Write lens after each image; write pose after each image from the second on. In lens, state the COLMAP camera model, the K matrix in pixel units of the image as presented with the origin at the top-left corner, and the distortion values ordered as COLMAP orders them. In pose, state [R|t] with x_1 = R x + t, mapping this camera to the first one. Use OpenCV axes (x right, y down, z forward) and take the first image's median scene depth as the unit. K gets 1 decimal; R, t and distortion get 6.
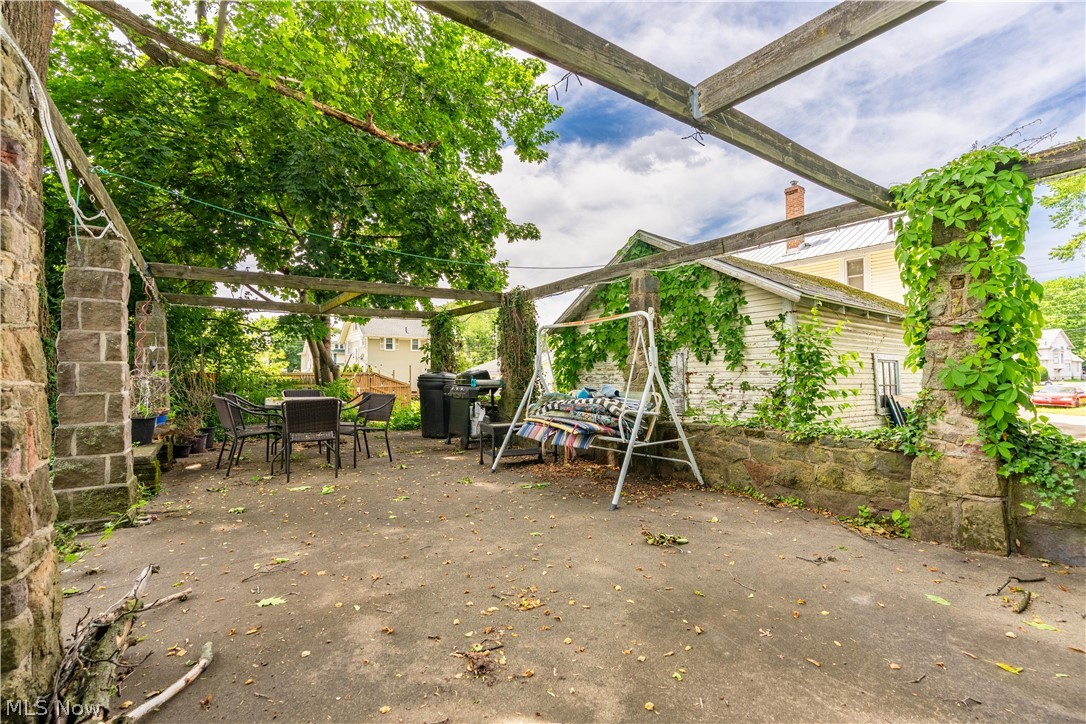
lens RADIAL K [[480.7, 0, 543.0], [0, 480.7, 362.0], [0, 0, 1]] dist [0.000058, 0.000073]
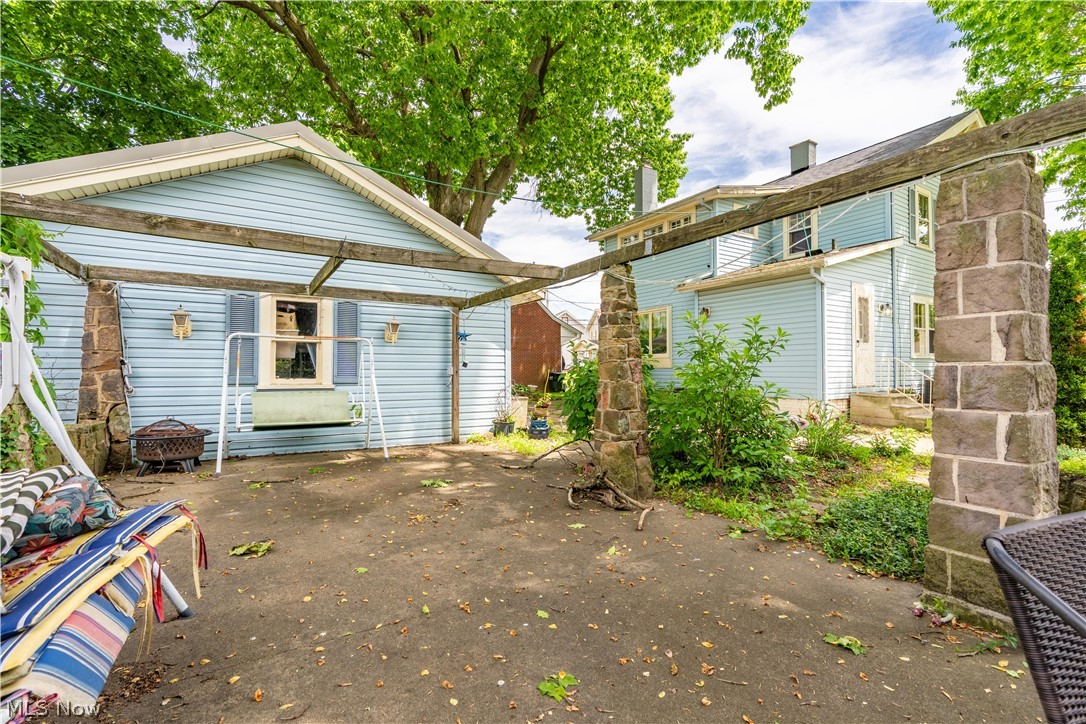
lens RADIAL K [[480.7, 0, 543.0], [0, 480.7, 362.0], [0, 0, 1]] dist [0.000058, 0.000073]
pose [[-0.997614, 0.016744, 0.066984, -0.497574], [0.014348, 0.999245, -0.036093, 0.019388], [-0.067537, -0.035046, -0.997101, 2.262774]]
